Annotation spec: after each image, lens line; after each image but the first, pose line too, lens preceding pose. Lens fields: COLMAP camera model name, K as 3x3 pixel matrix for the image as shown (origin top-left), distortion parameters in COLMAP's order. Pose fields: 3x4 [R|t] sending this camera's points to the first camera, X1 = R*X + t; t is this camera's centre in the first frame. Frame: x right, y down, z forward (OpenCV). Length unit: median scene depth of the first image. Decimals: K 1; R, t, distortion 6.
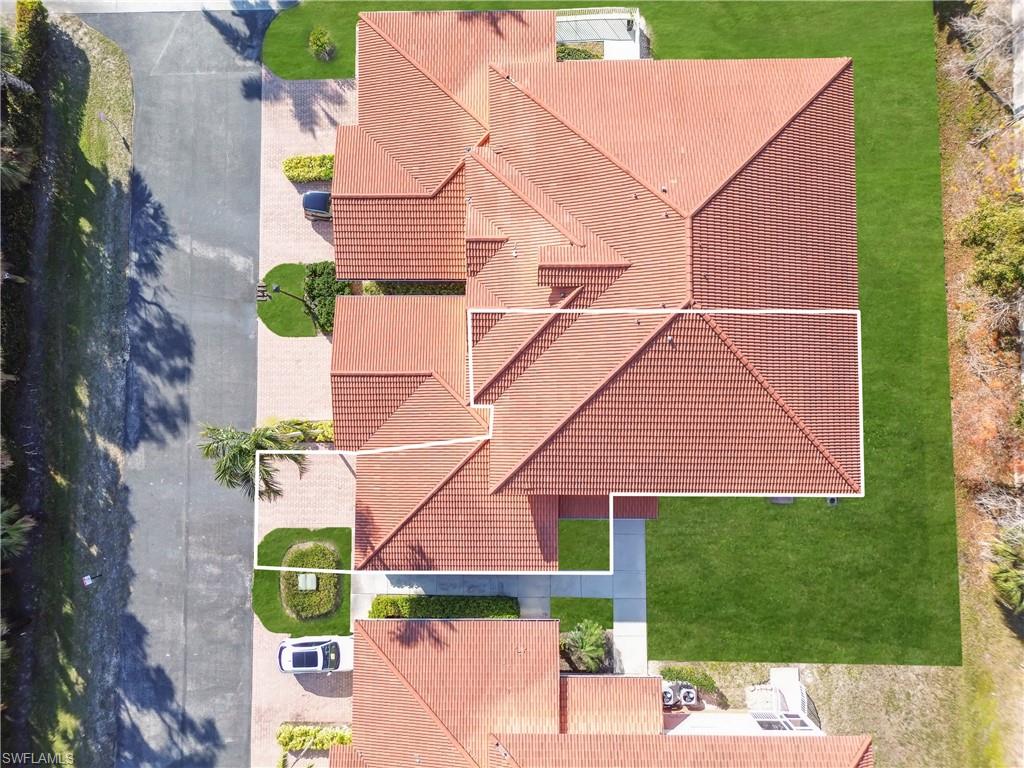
lens RADIAL K [[723.2, 0, 512.0], [0, 723.2, 384.0], [0, 0, 1]] dist [0.054526, -0.051509]
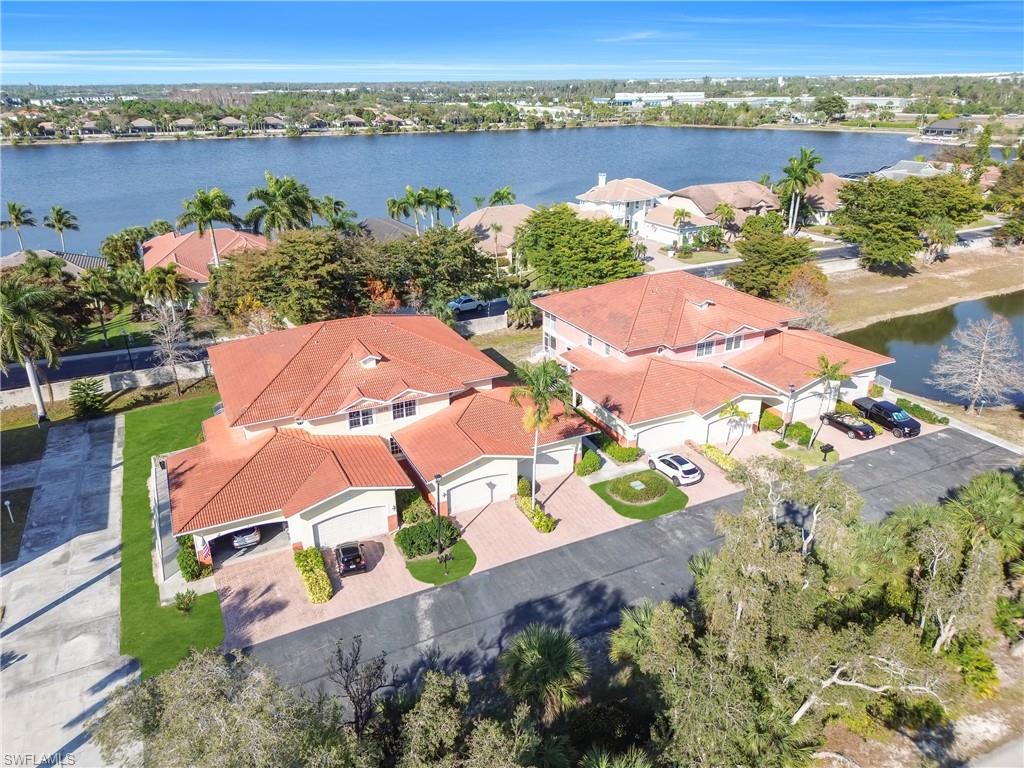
lens RADIAL K [[713.7, 0, 512.0], [0, 713.7, 384.0], [0, 0, 1]] dist [0.091132, -0.110449]
pose [[-0.441053, -0.294914, 0.847643, -1.185347], [0.897405, -0.157267, 0.412228, -0.423881], [0.011734, 0.942493, 0.334020, 0.383126]]
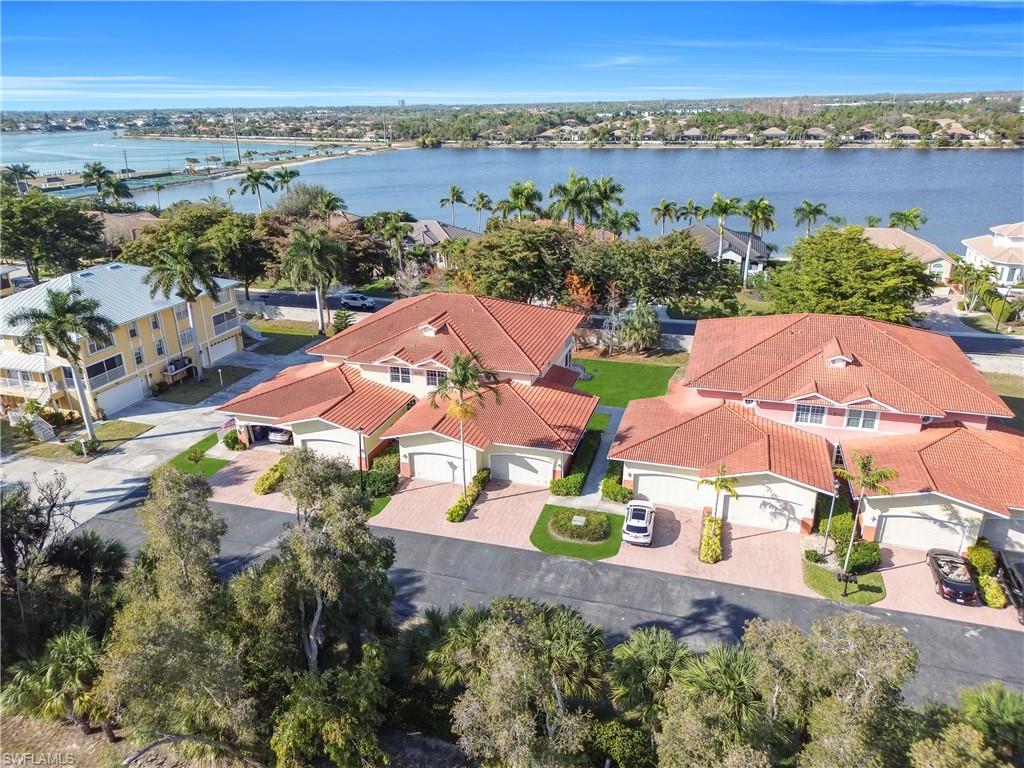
lens RADIAL K [[723.2, 0, 512.0], [0, 723.2, 384.0], [0, 0, 1]] dist [0.054526, -0.051509]
pose [[0.292386, -0.301083, 0.907667, -1.270398], [0.956054, 0.113563, -0.270303, 0.446119], [-0.021694, 0.946812, 0.321056, 0.405213]]
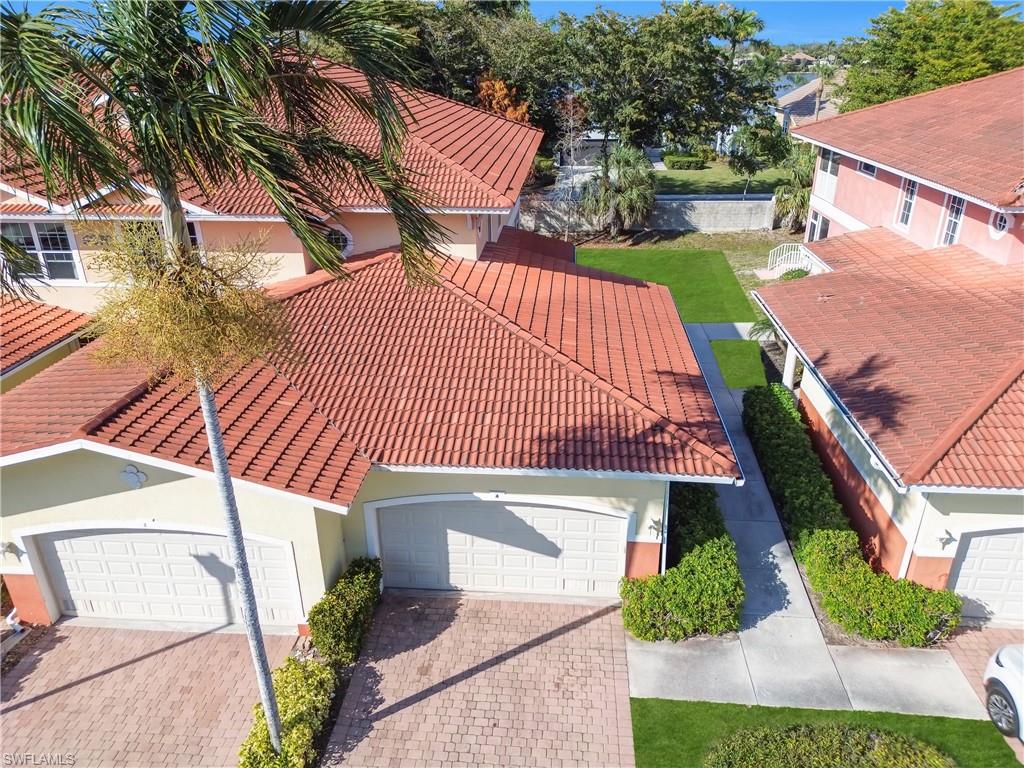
lens RADIAL K [[723.2, 0, 512.0], [0, 723.2, 384.0], [0, 0, 1]] dist [0.054526, -0.051509]
pose [[0.079233, -0.363907, 0.928059, -0.445959], [0.996679, 0.046467, -0.066871, 0.162485], [-0.018789, 0.930275, 0.366380, 0.758745]]
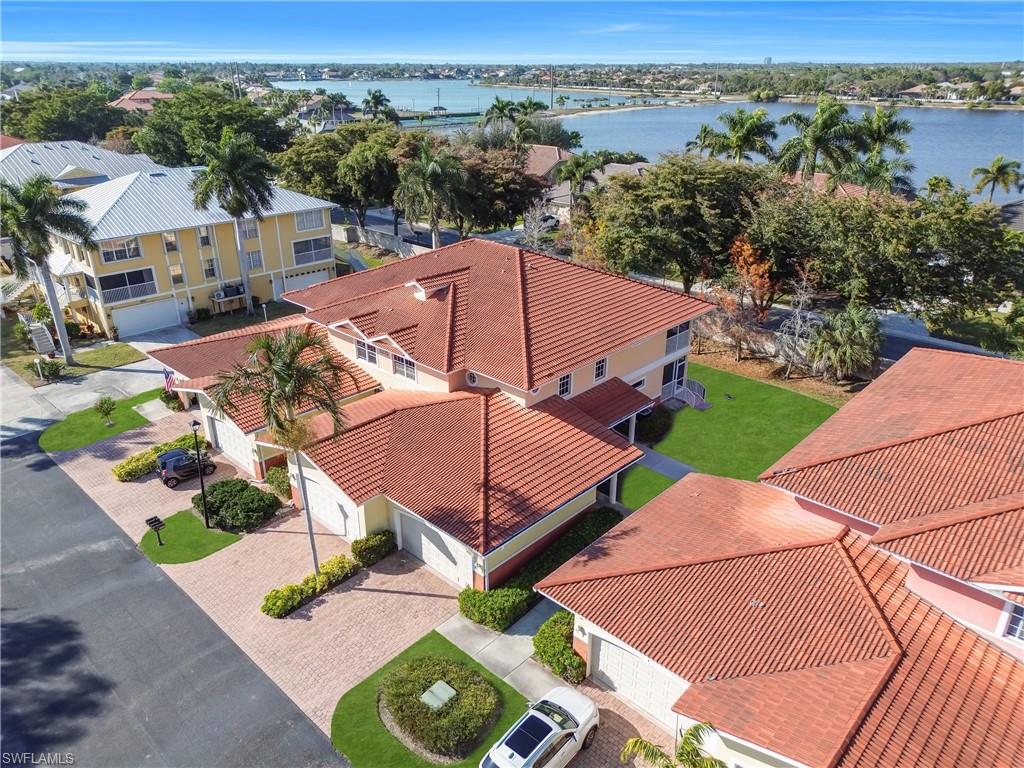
lens RADIAL K [[723.2, 0, 512.0], [0, 723.2, 384.0], [0, 0, 1]] dist [0.054526, -0.051509]
pose [[0.681902, -0.243538, 0.689710, -0.573091], [0.729206, 0.300049, -0.615003, 0.590868], [-0.057170, 0.922312, 0.382194, 0.515447]]
